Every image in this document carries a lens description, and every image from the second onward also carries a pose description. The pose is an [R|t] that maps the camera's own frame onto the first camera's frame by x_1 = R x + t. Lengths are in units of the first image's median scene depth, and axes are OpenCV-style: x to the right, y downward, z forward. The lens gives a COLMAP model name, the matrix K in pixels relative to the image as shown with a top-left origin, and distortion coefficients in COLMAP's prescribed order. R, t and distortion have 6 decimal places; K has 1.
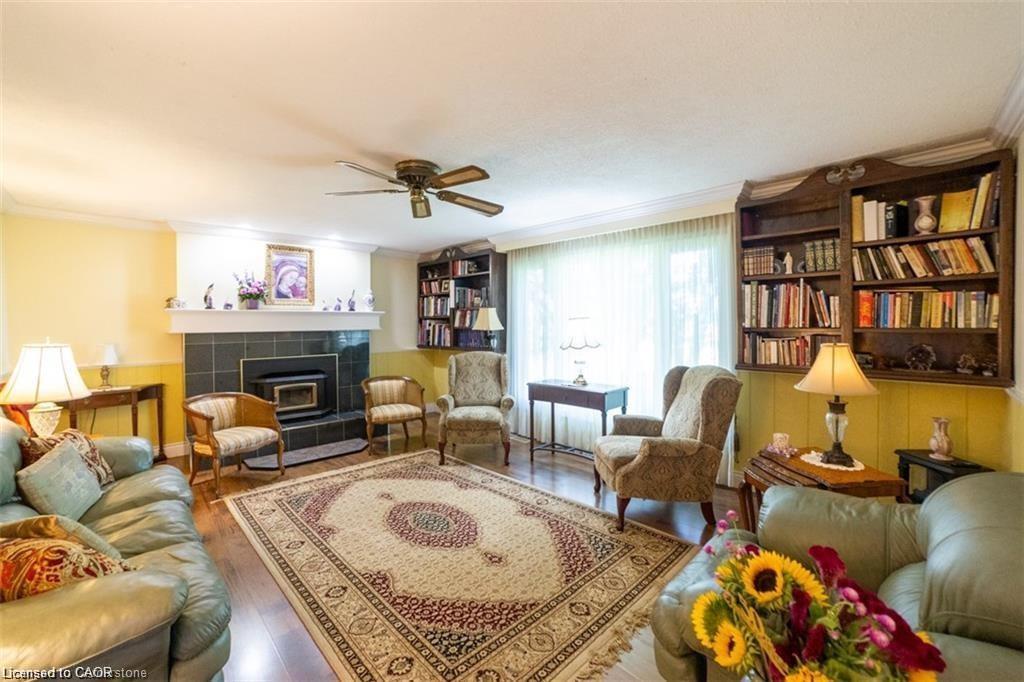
lens RADIAL K [[411.2, 0, 512.0], [0, 411.2, 341.0], [0, 0, 1]] dist [-0.078866, 0.030108]
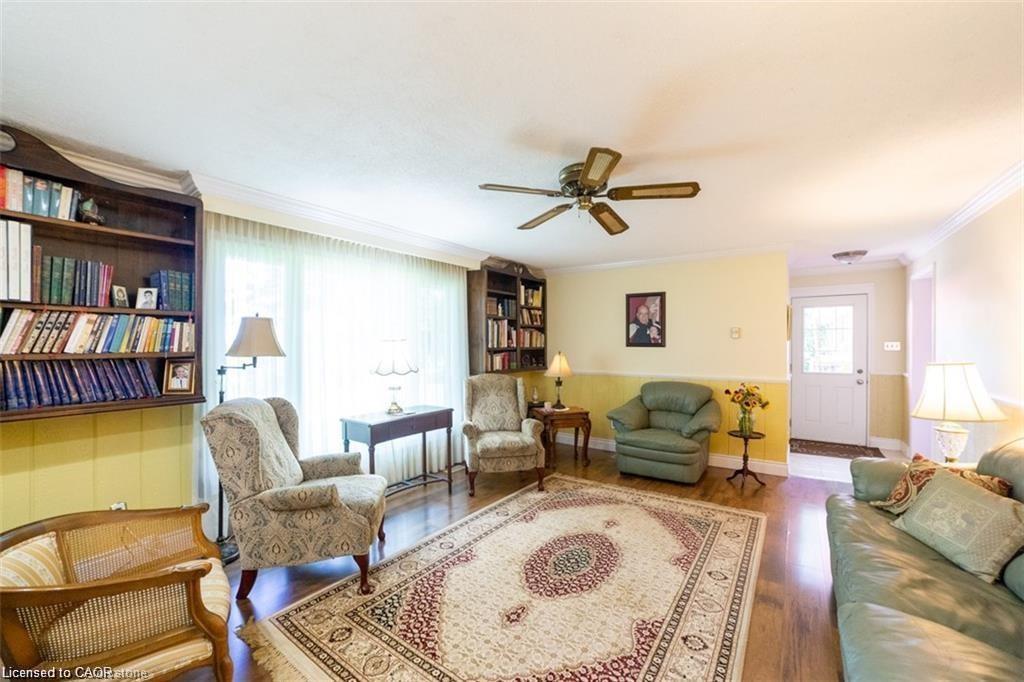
lens RADIAL K [[411.2, 0, 512.0], [0, 411.2, 341.0], [0, 0, 1]] dist [-0.078866, 0.030108]
pose [[-0.159584, -0.007336, 0.987157, -1.018284], [0.023170, 0.999669, 0.011175, -0.074606], [-0.986912, 0.024656, -0.159361, 1.173117]]
